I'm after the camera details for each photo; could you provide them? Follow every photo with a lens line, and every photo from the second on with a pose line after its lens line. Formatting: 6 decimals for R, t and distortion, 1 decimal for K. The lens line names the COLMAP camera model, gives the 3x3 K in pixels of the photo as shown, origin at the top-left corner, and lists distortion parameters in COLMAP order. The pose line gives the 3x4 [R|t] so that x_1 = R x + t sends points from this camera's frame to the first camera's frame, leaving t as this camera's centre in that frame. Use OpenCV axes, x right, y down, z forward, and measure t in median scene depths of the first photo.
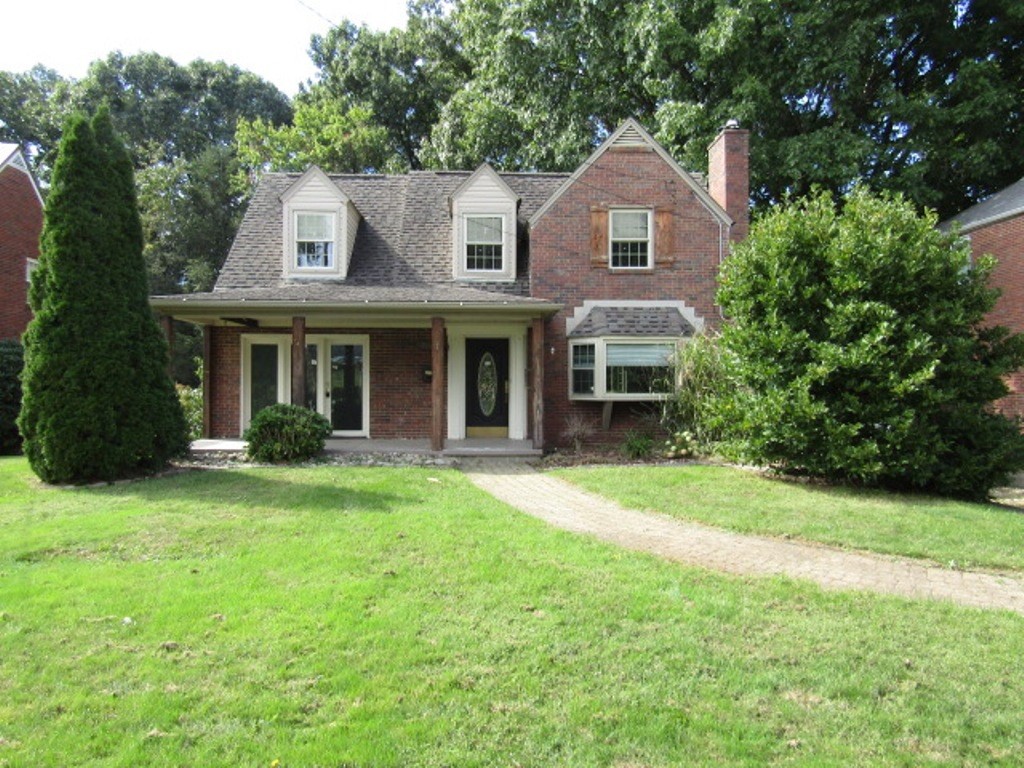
lens RADIAL K [[730.6, 0, 511.1], [0, 730.6, 385.7], [0, 0, 1]] dist [0.008486, -0.004153]
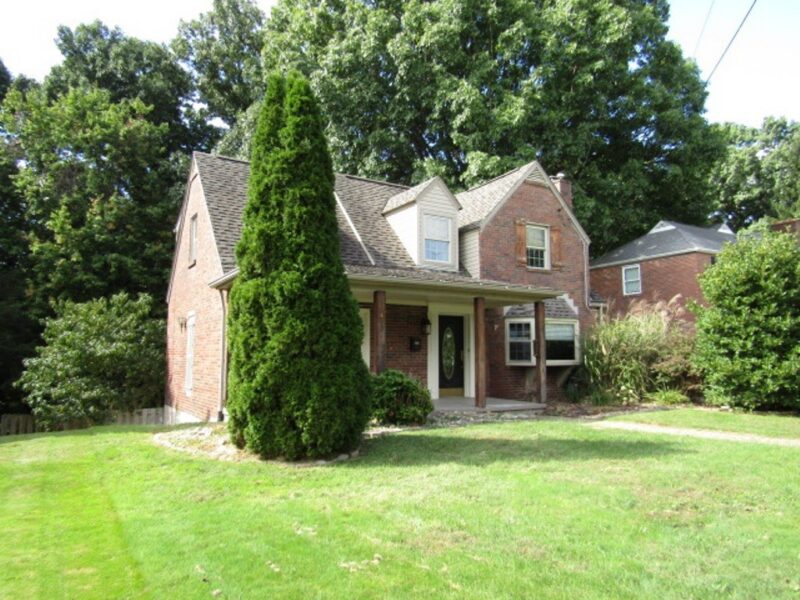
lens RADIAL K [[570.8, 0, 399.5], [0, 570.8, 300.2], [0, 0, 1]] dist [0.008486, -0.004153]
pose [[0.877442, 0.050113, 0.477057, -0.569757], [-0.000441, 0.994612, -0.103668, 0.009255], [-0.479682, 0.090752, 0.872737, 0.197973]]
